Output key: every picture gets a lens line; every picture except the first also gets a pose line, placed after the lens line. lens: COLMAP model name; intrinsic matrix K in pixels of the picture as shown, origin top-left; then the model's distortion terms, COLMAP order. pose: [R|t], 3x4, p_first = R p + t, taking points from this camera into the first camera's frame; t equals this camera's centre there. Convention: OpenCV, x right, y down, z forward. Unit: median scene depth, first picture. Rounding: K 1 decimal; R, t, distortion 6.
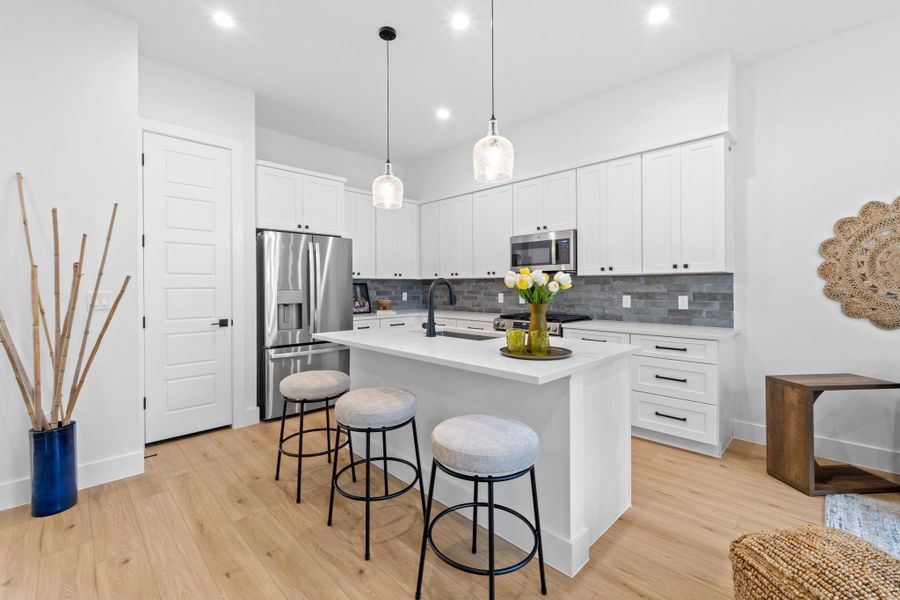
lens RADIAL K [[386.3, 0, 448.9], [0, 386.3, 288.3], [0, 0, 1]] dist [-0.004651, -0.000562]
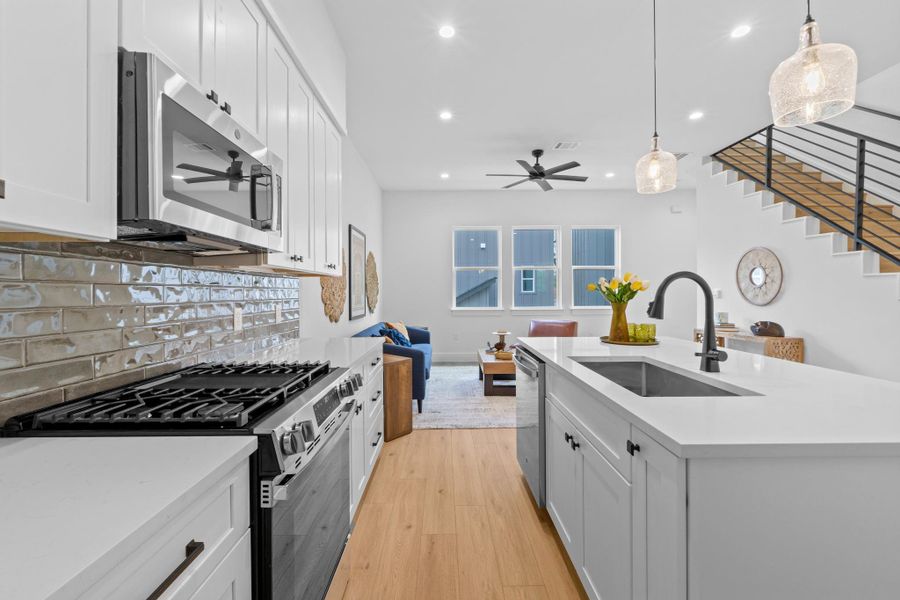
lens RADIAL K [[382.6, 0, 447.4], [0, 382.6, 293.4], [0, 0, 1]] dist [-0.004557, -0.000638]
pose [[-0.717103, 0.005150, 0.696948, -0.126670], [0.009722, 0.999949, 0.002614, 0.000754], [-0.696899, 0.008651, -0.717117, 1.284487]]
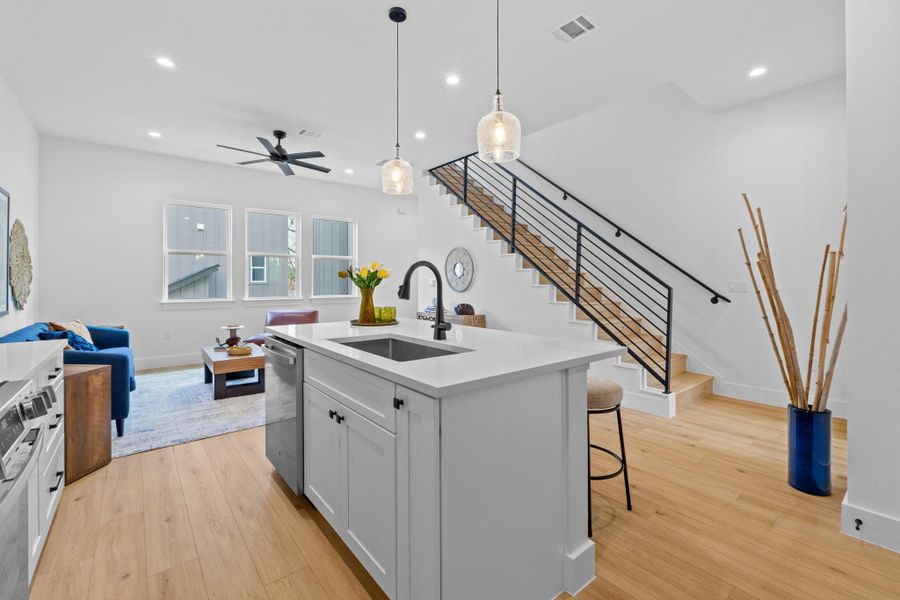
lens RADIAL K [[387.3, 0, 448.9], [0, 387.3, 280.8], [0, 0, 1]] dist [-0.003501, -0.000725]
pose [[-0.995235, 0.004761, 0.097385, -0.106006], [0.004615, 0.999988, -0.001721, 0.008881], [-0.097392, -0.001264, -0.995245, 1.329064]]
